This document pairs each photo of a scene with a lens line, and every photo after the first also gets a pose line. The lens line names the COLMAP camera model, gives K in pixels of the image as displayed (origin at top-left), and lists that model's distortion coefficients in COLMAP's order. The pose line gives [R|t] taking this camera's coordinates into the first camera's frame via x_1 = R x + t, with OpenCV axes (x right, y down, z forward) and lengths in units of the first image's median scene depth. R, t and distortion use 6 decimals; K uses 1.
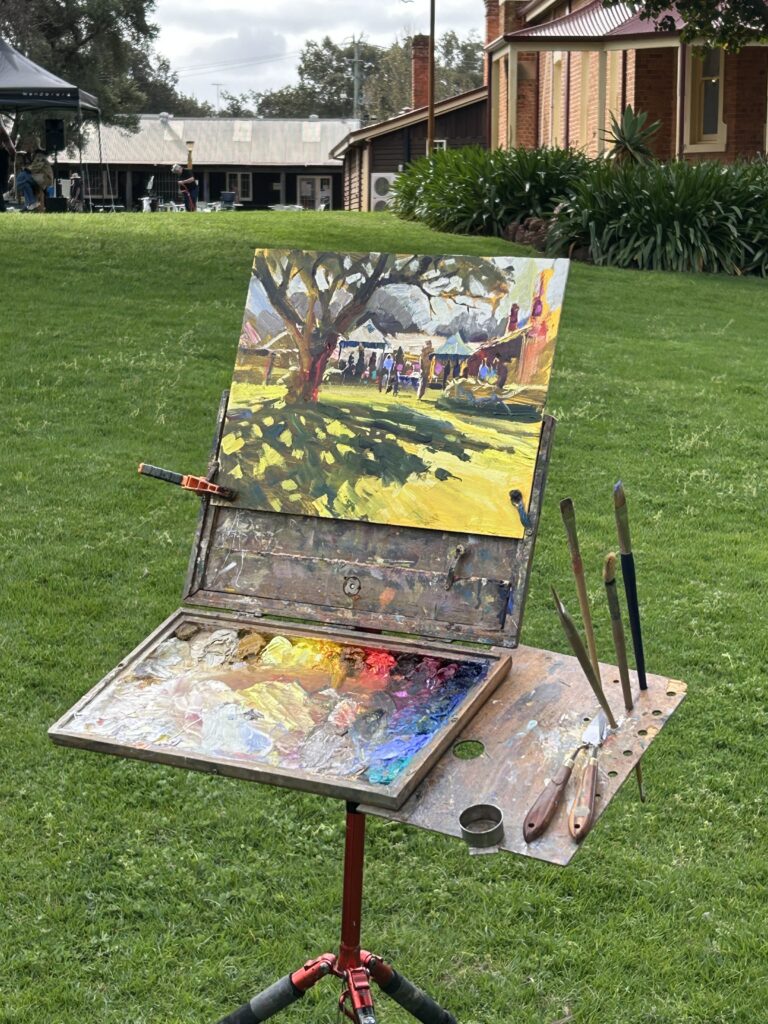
lens RADIAL K [[2161.7, 0, 427.7], [0, 2161.7, 511.7], [0, 0, 1]] dist [0.126996, 0.019322]
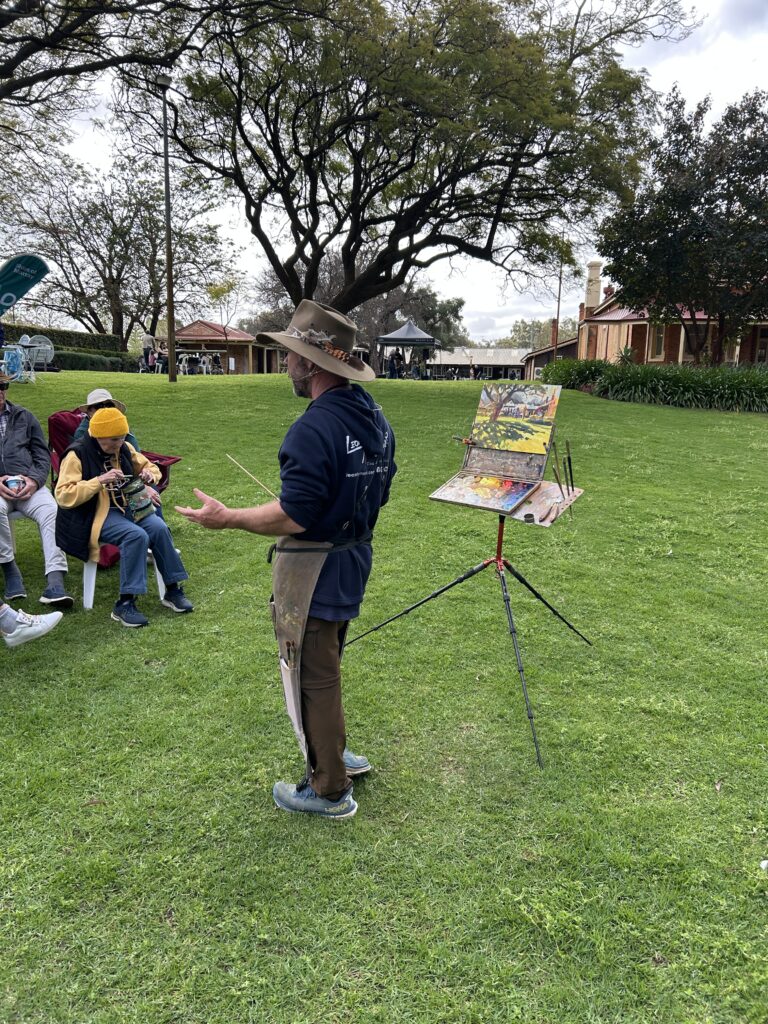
lens RADIAL K [[764.6, 0, 384.0], [0, 764.6, 512.0], [0, 0, 1]] dist [0.007691, -0.000603]
pose [[0.975970, 0.050067, -0.212075, 0.053163], [-0.043268, 0.998394, 0.036581, 0.074716], [0.213566, -0.026526, 0.976568, -0.430783]]
